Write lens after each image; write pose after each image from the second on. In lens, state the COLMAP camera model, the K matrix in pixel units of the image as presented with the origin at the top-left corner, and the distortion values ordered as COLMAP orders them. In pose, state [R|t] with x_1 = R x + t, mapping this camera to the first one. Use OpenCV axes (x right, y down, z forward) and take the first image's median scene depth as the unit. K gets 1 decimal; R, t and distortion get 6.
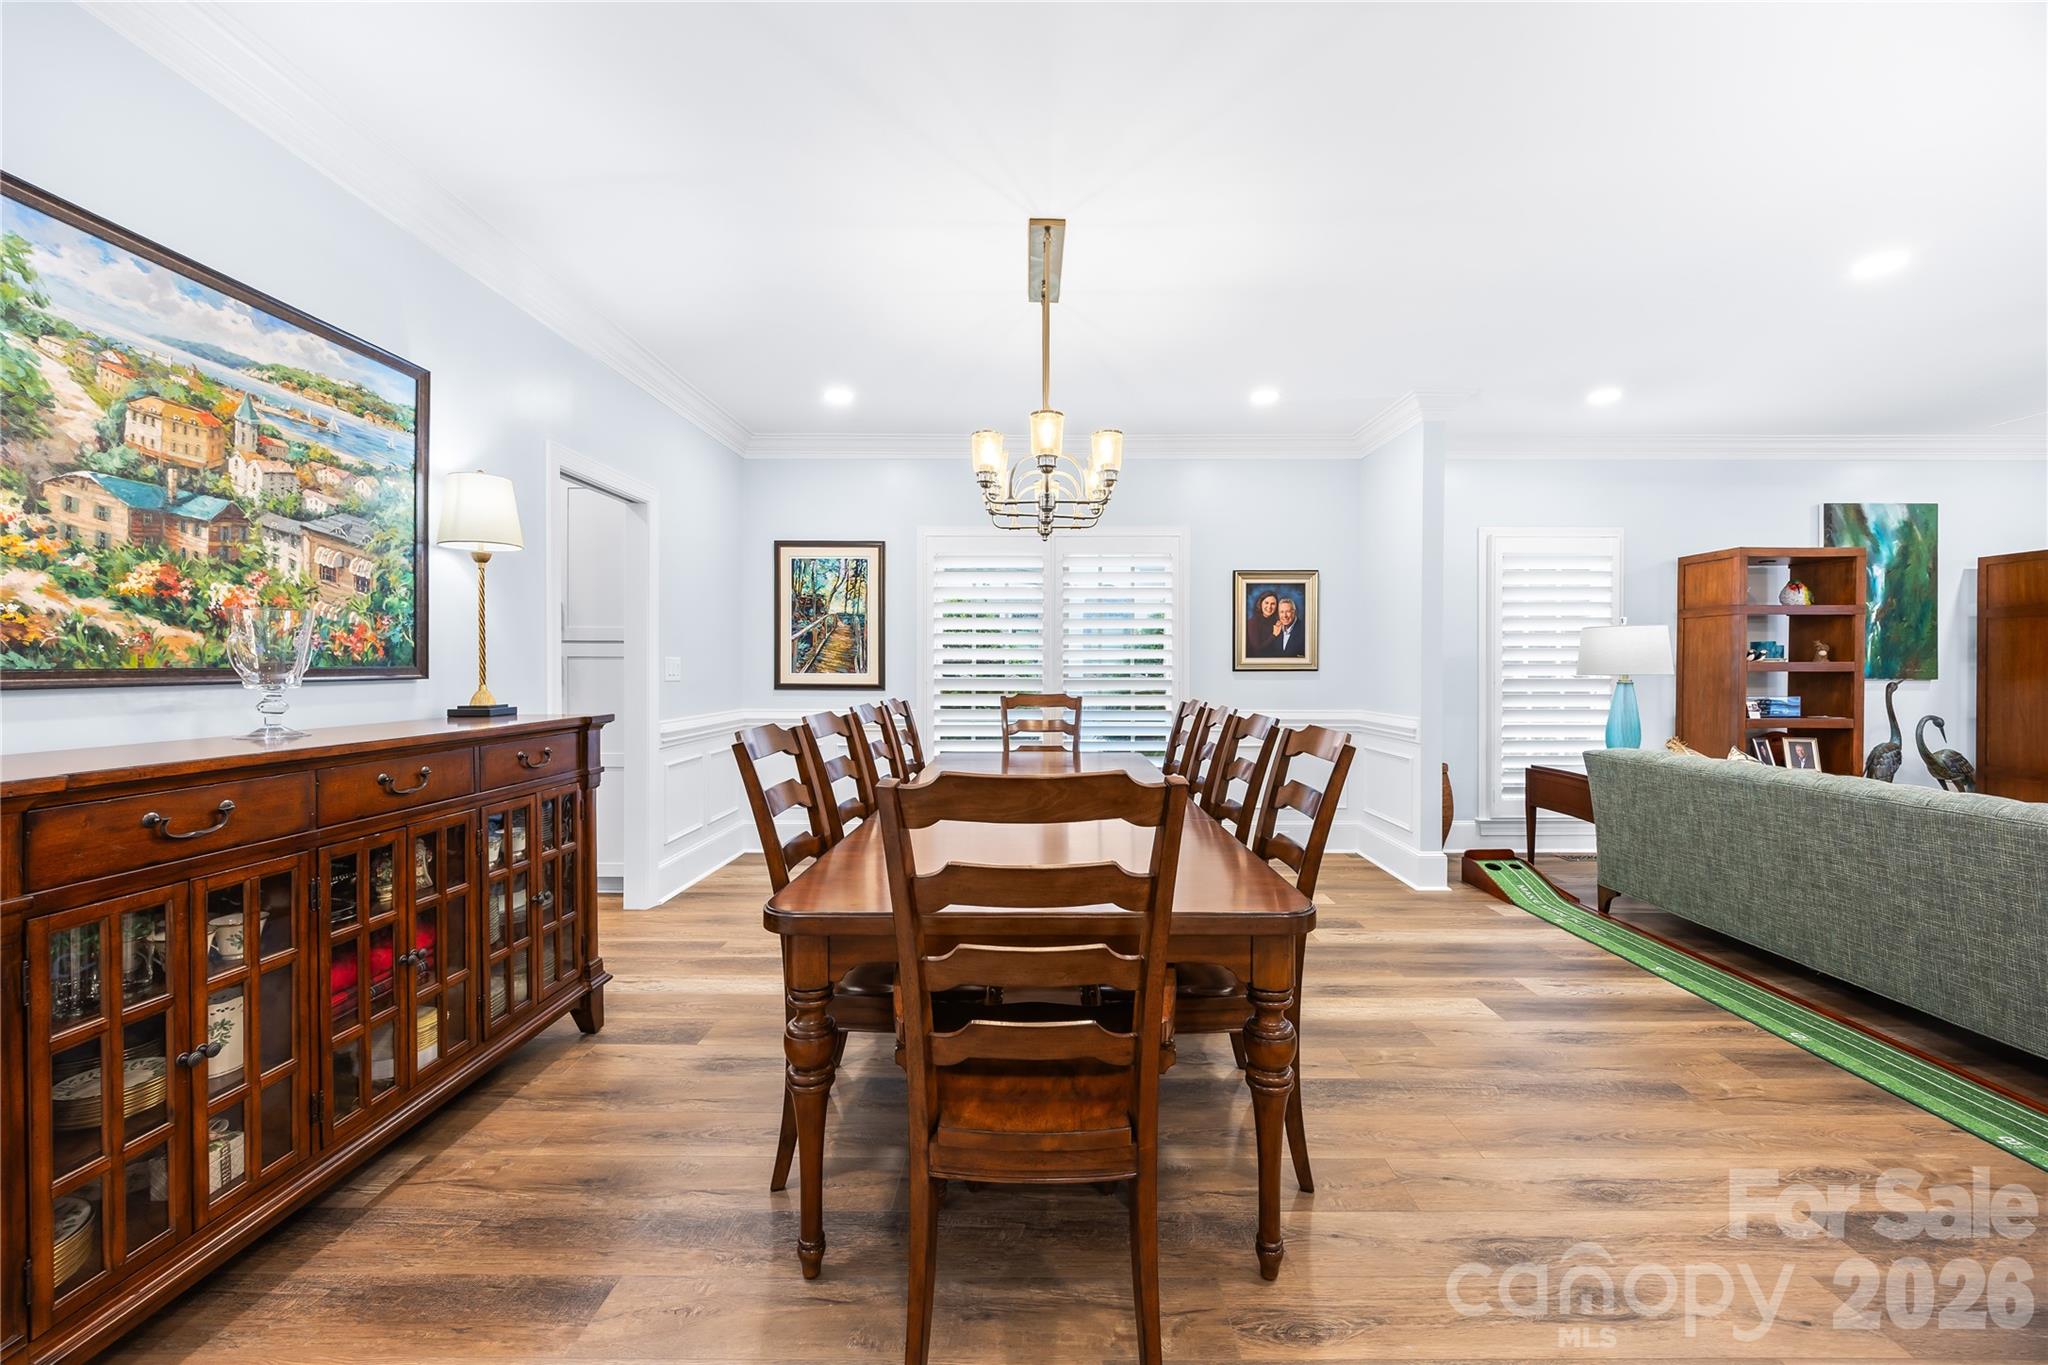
lens RADIAL K [[804.6, 0, 1025.5], [0, 804.6, 678.0], [0, 0, 1]] dist [-0.005612, 0.000483]
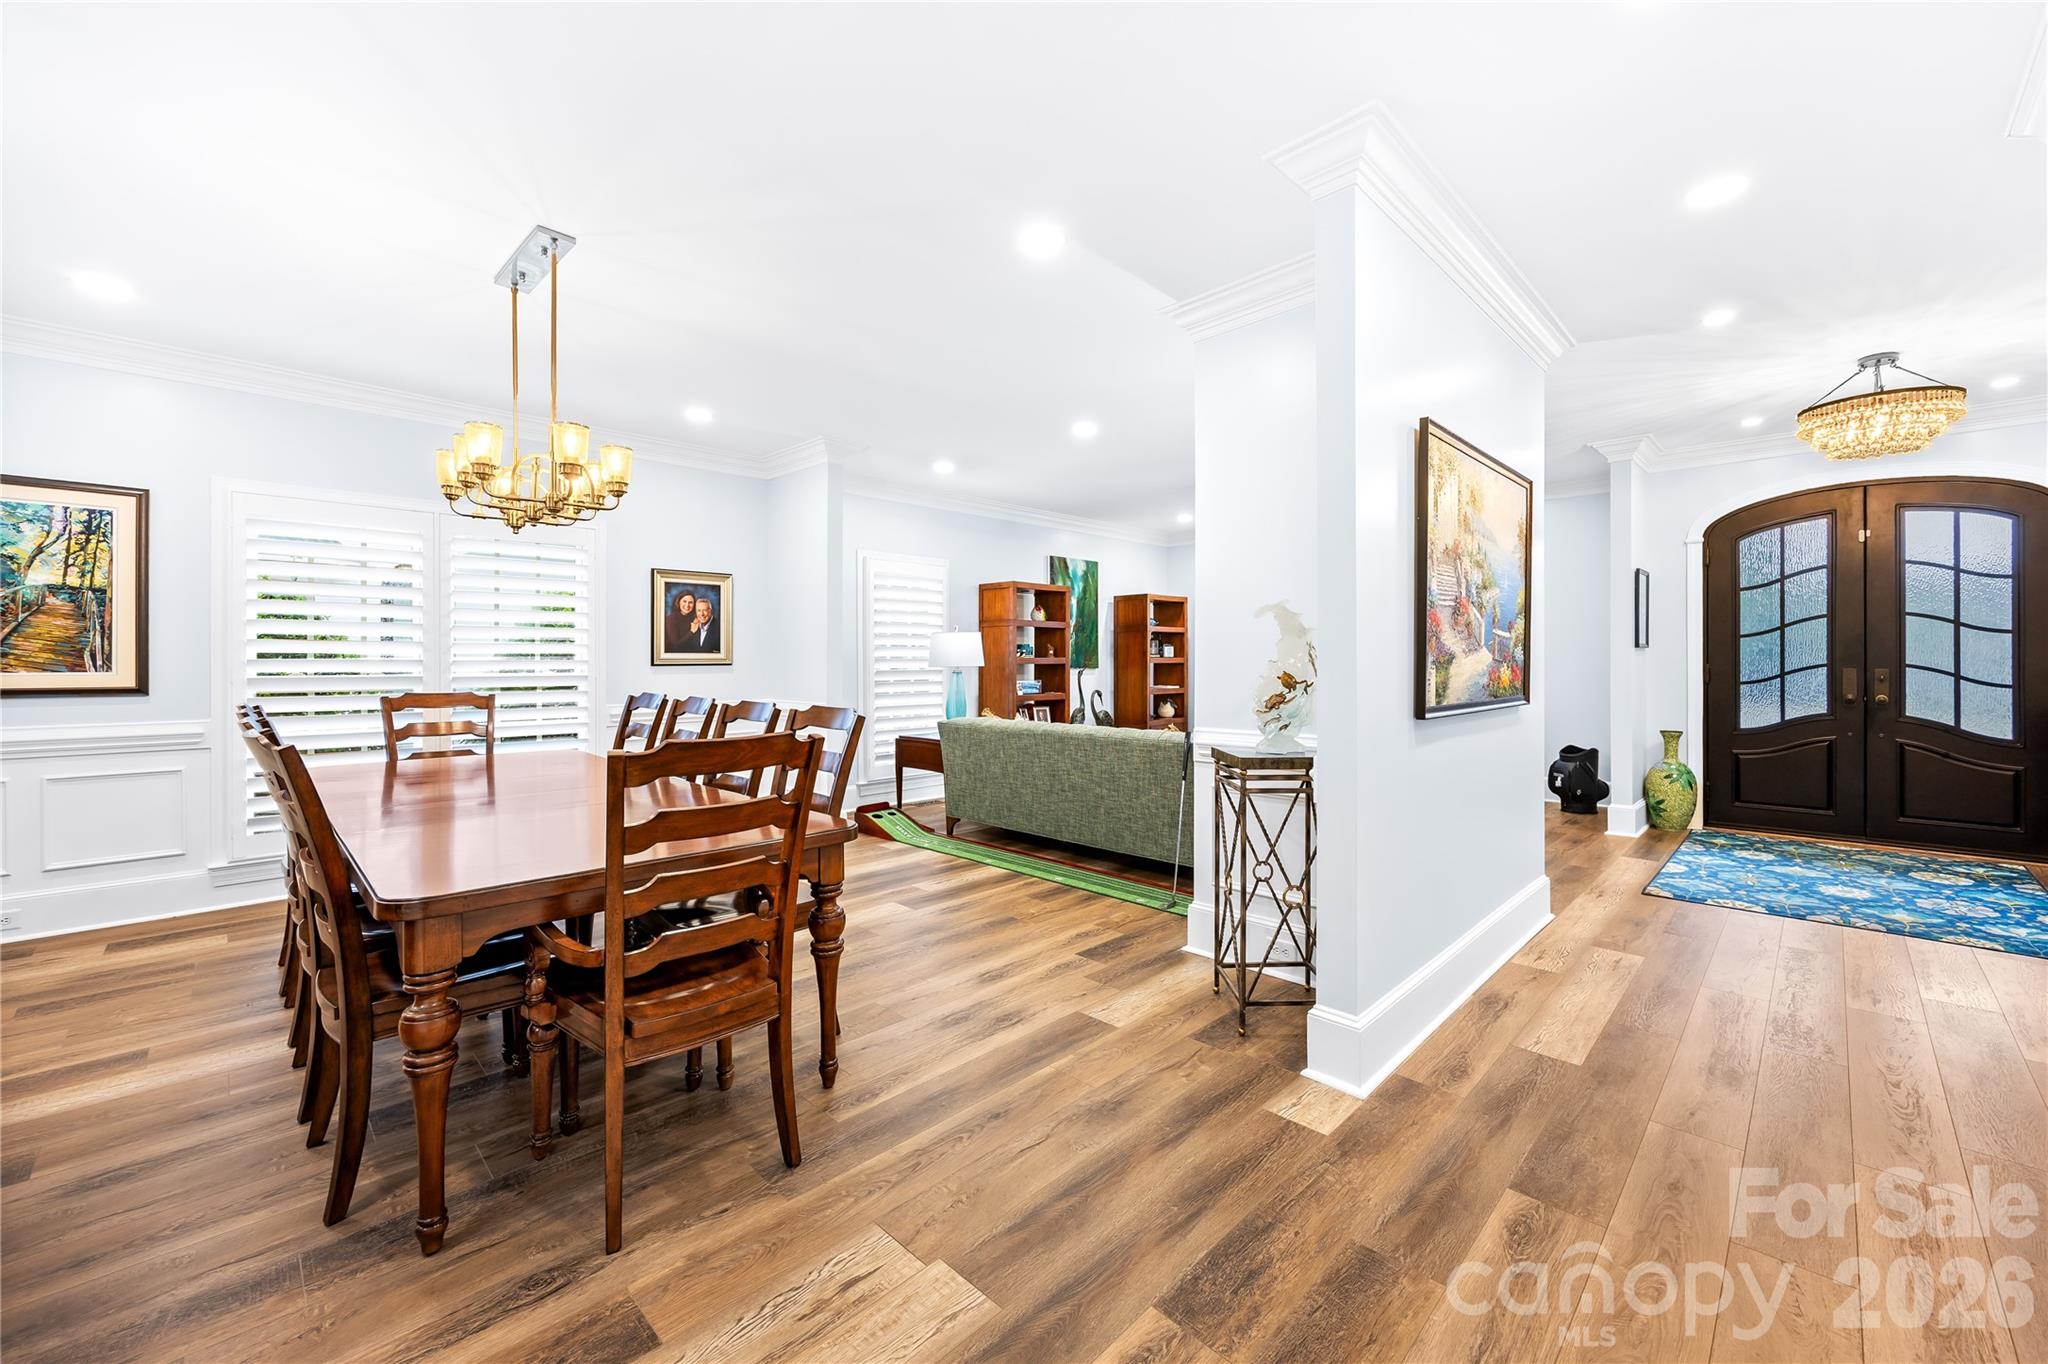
lens RADIAL K [[804.6, 0, 1049.4], [0, 804.6, 663.1], [0, 0, 1]] dist [-0.005612, 0.000483]
pose [[0.693972, -0.003837, 0.719992, -0.145533], [0.011871, 0.999911, -0.006113, 0.000441], [-0.719905, 0.012789, 0.693955, -0.093333]]
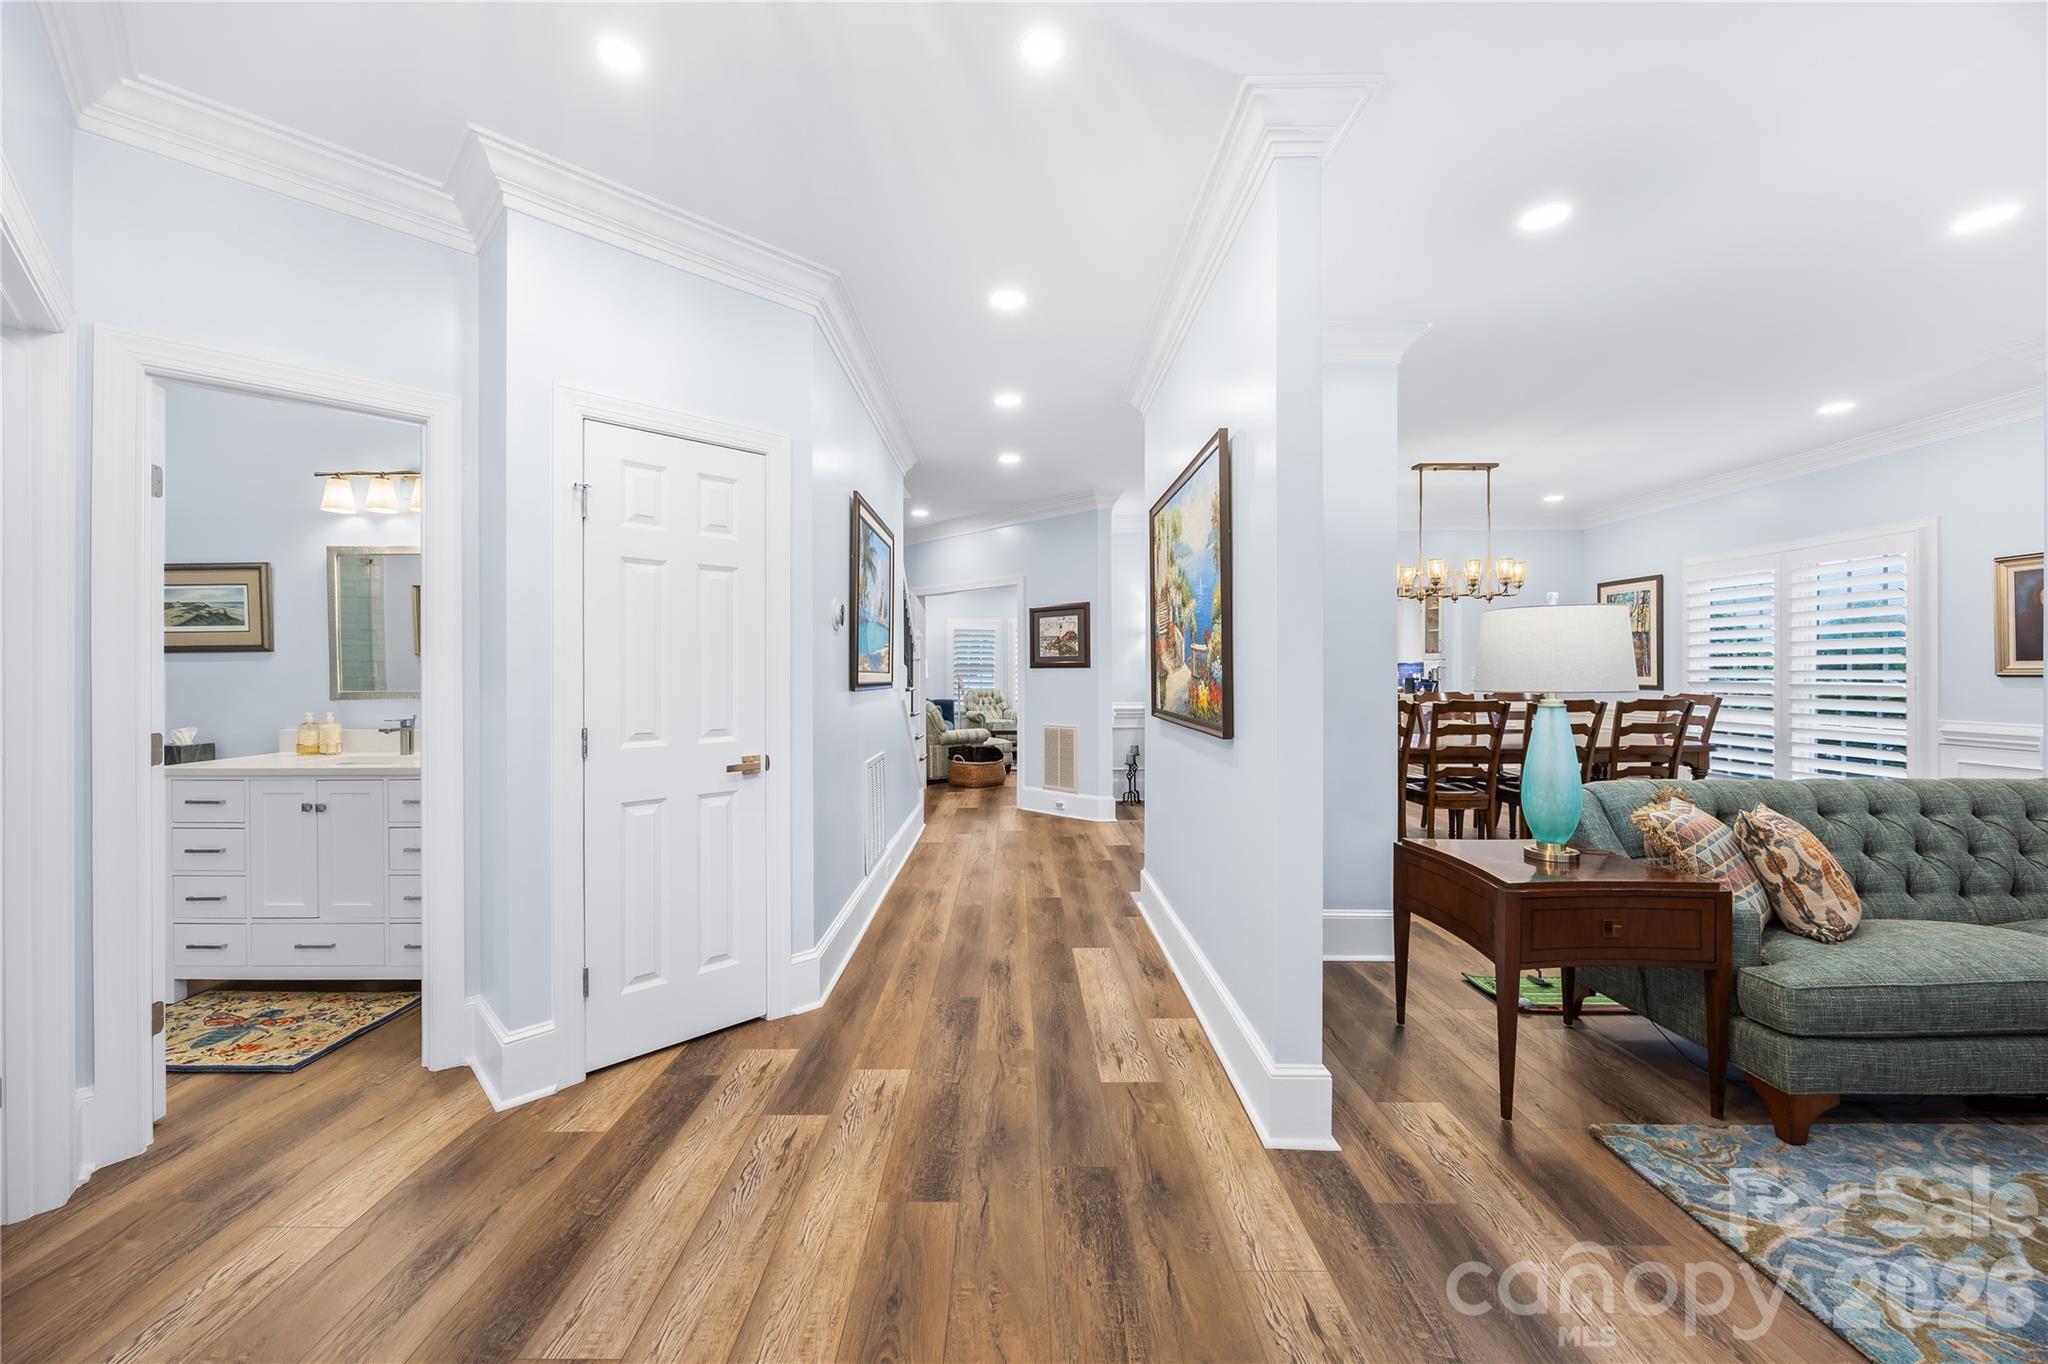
lens RADIAL K [[783.2, 0, 1015.3], [0, 783.2, 675.7], [0, 0, 1]] dist [-0.001150, -0.000522]
pose [[0.005203, 0.005863, -0.999969, 1.188243], [-0.010980, 0.999923, 0.005806, -0.004283], [0.999926, 0.010949, 0.005267, -0.040594]]
